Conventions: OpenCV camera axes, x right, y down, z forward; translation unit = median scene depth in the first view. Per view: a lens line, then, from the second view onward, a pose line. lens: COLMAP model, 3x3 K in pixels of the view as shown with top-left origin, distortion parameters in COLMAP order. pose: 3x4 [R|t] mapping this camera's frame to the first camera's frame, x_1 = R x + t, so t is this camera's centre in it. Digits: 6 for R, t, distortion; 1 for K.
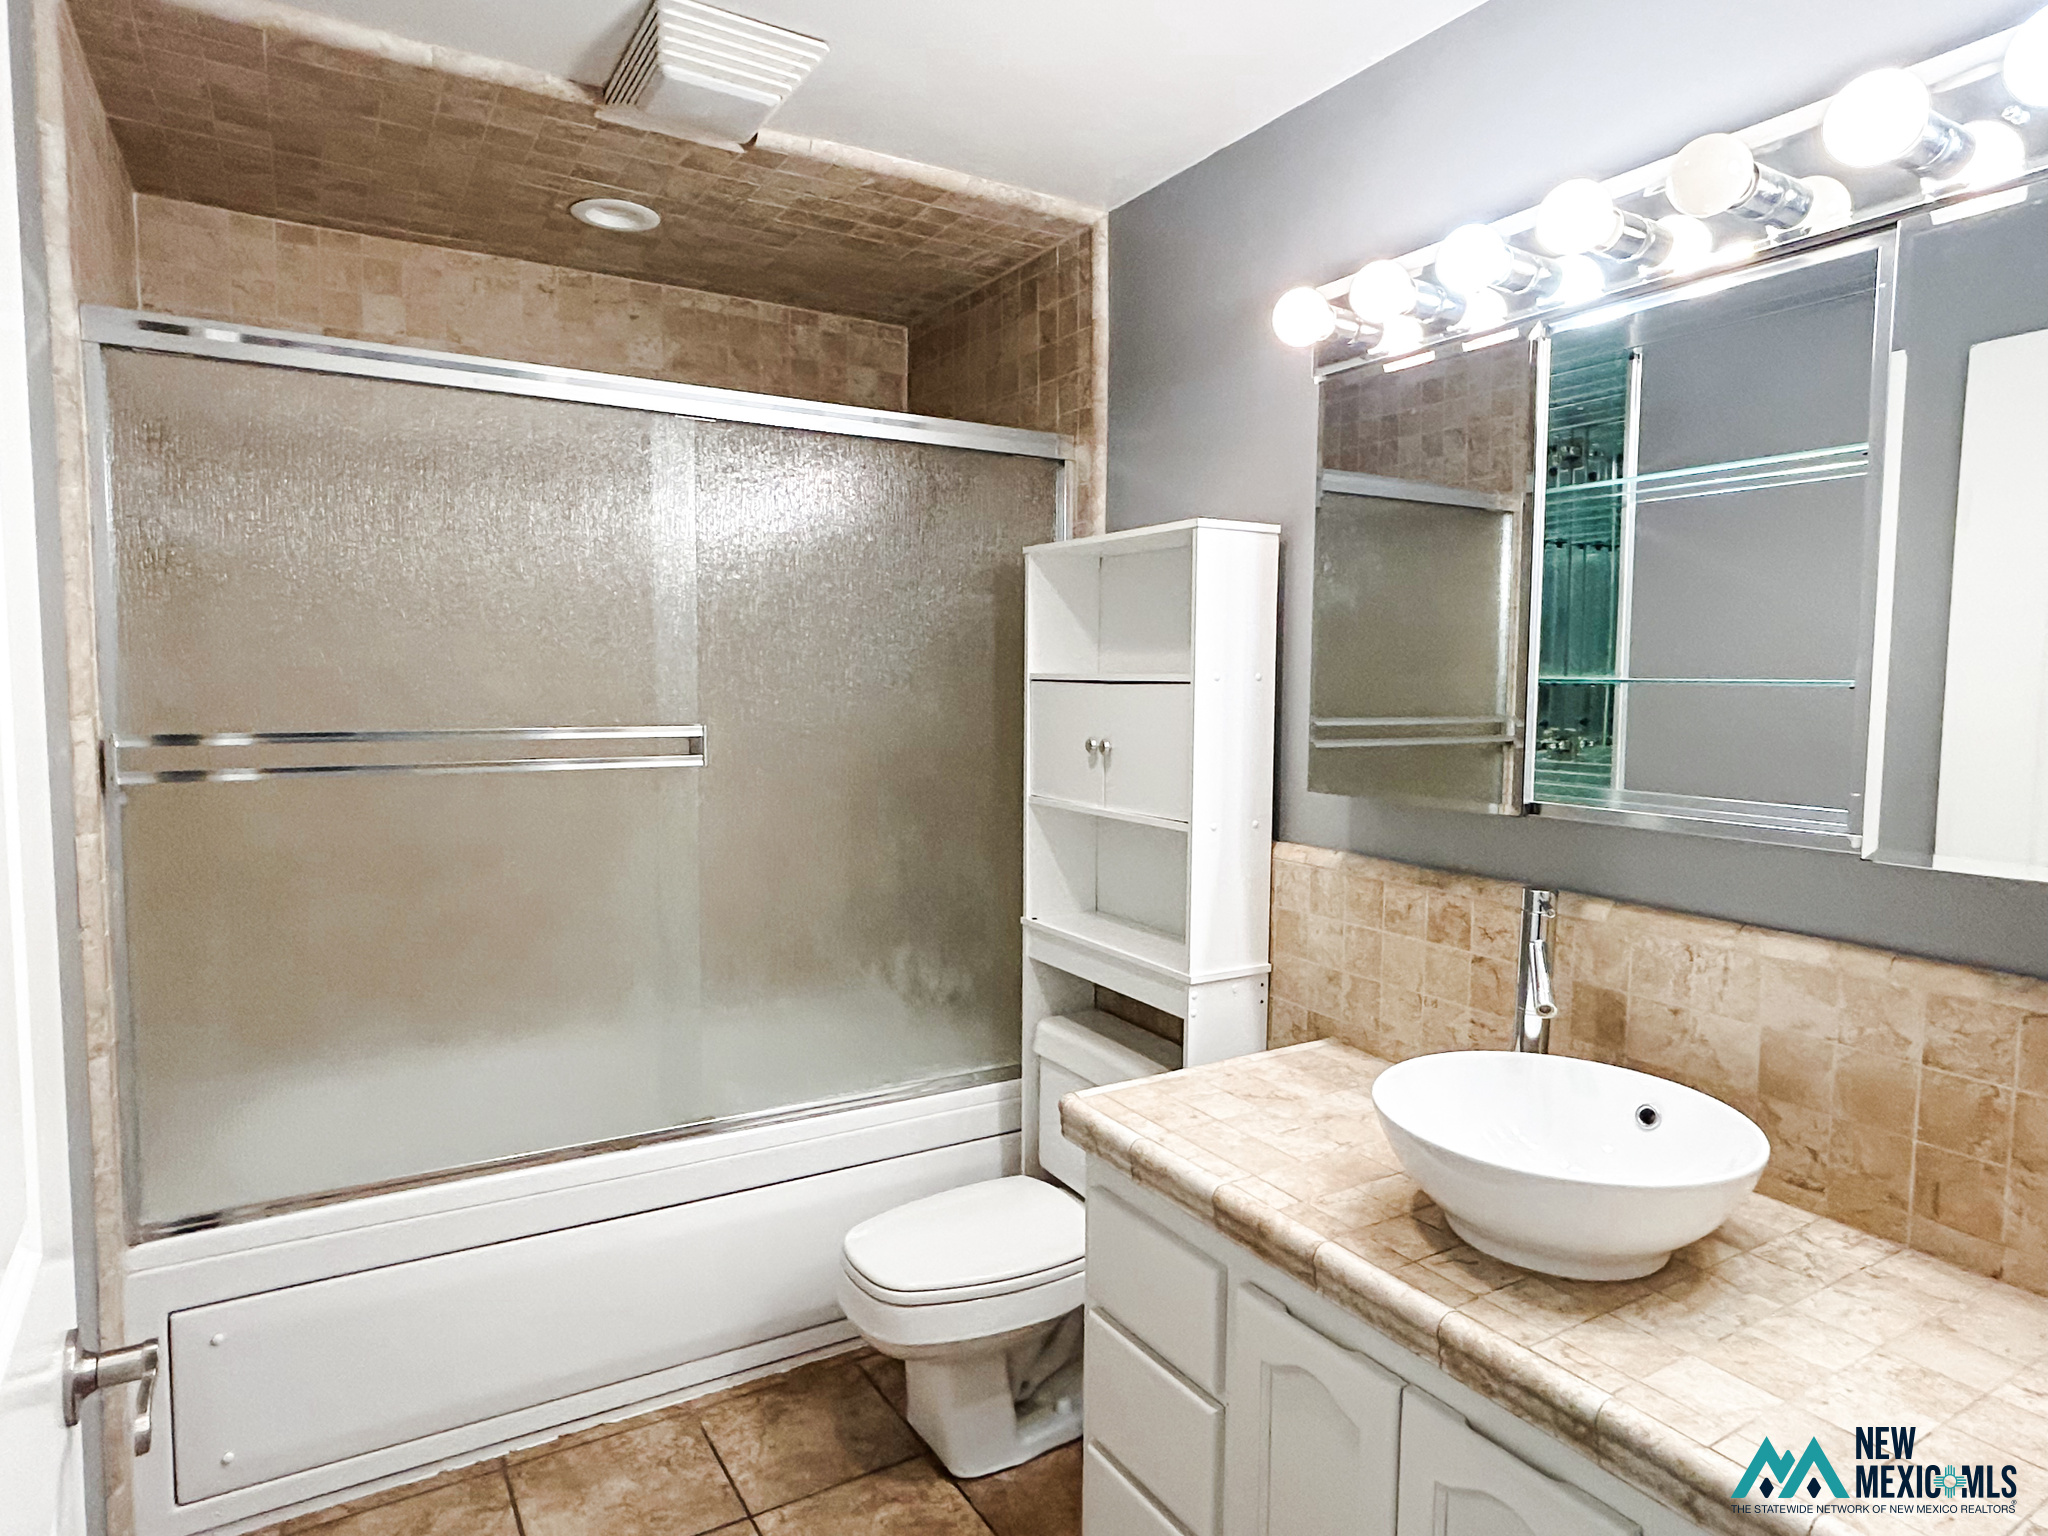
lens RADIAL K [[1226.8, 0, 1044.0], [0, 1226.8, 764.4], [0, 0, 1]] dist [-0.019718, 0.012951]
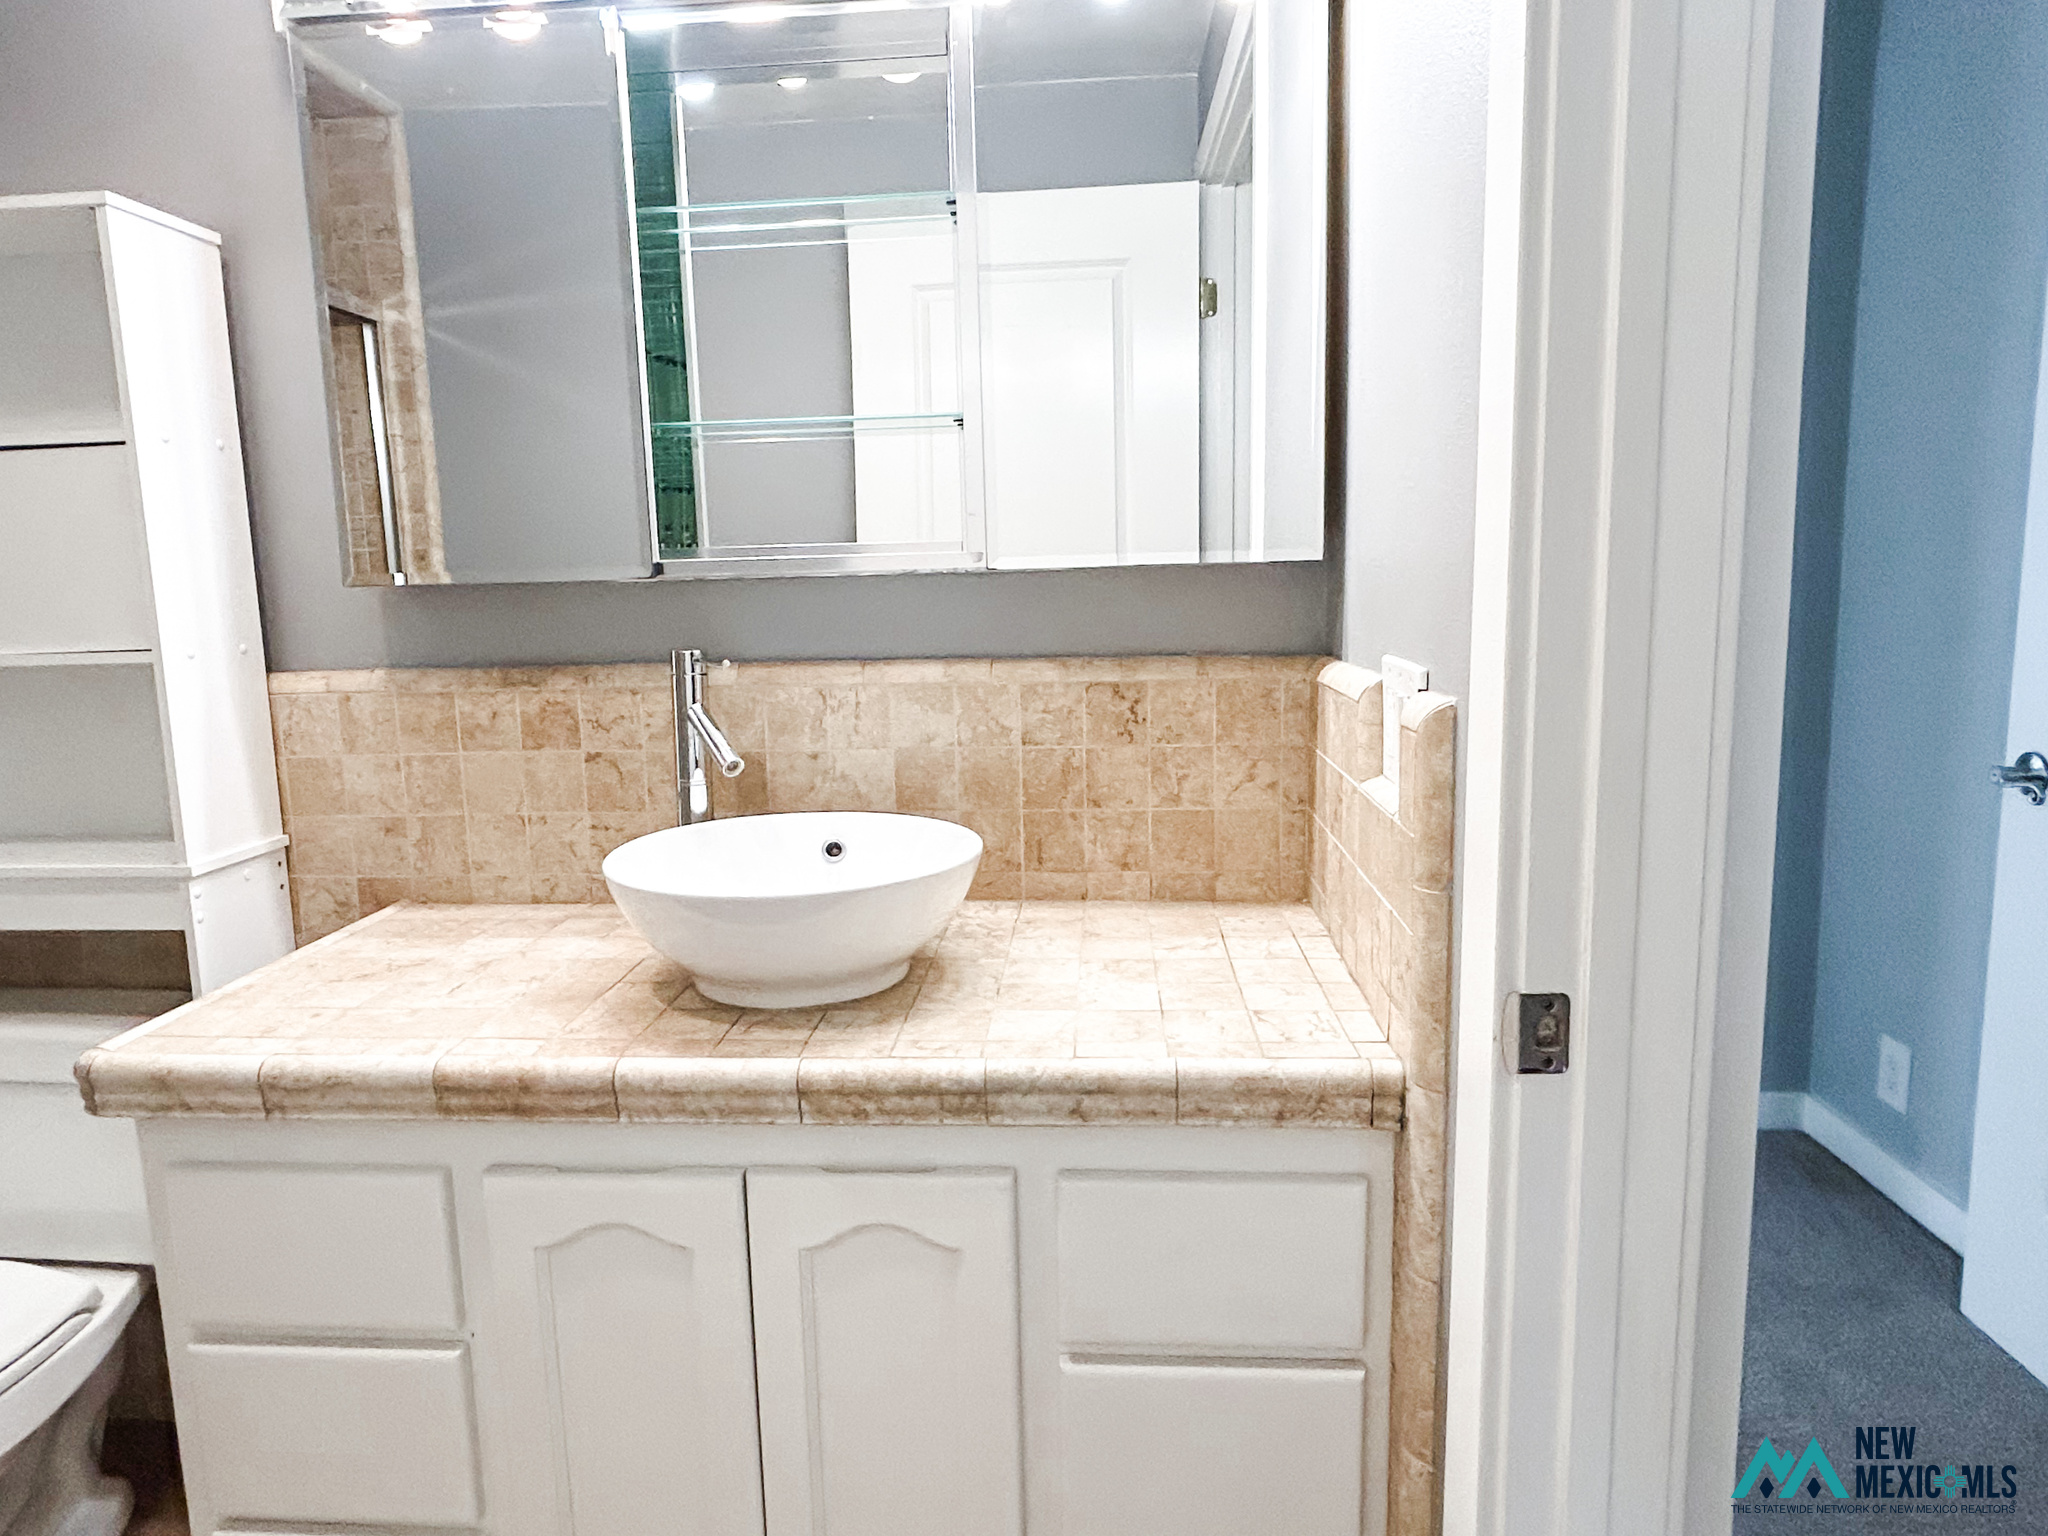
lens RADIAL K [[1226.8, 0, 1044.0], [0, 1226.8, 764.4], [0, 0, 1]] dist [-0.019718, 0.012951]
pose [[0.577421, -0.158817, 0.800851, -0.203272], [0.099590, 0.987274, 0.123982, 0.100131], [-0.810350, 0.008167, 0.585889, 0.234960]]
